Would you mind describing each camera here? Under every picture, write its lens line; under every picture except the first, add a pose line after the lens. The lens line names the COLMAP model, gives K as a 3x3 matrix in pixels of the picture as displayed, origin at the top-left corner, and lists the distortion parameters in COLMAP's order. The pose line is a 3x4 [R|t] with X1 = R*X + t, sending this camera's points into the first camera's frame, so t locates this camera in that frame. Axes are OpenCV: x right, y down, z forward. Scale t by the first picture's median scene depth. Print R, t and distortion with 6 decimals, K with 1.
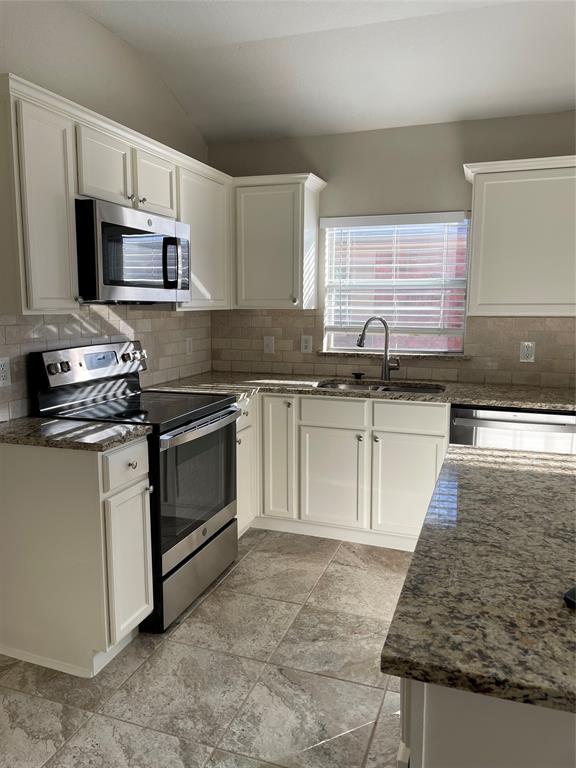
lens RADIAL K [[582.4, 0, 286.9], [0, 582.4, 383.8], [0, 0, 1]] dist [-0.000495, -0.000369]
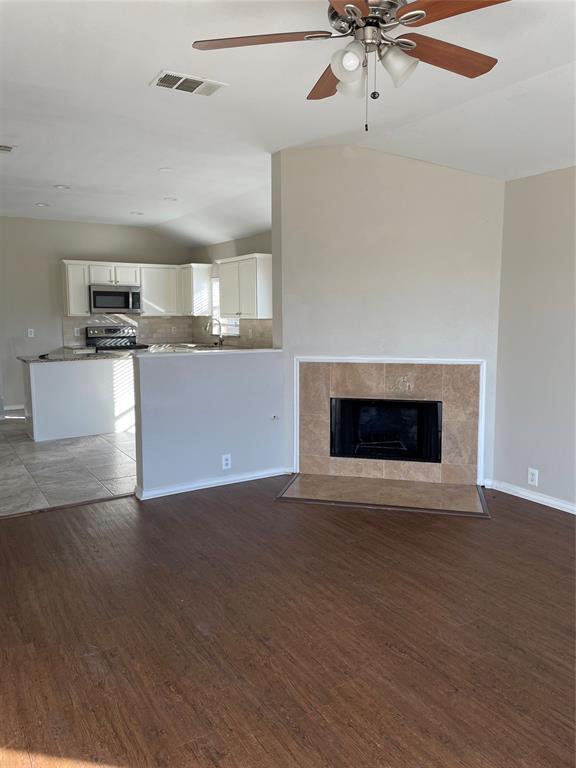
lens RADIAL K [[582.4, 0, 288.9], [0, 582.4, 383.3], [0, 0, 1]] dist [-0.000495, -0.000369]
pose [[0.777372, 0.072611, -0.624837, 1.953576], [-0.087525, 0.996139, 0.006868, 0.110320], [0.622923, 0.049350, 0.780725, -0.702536]]
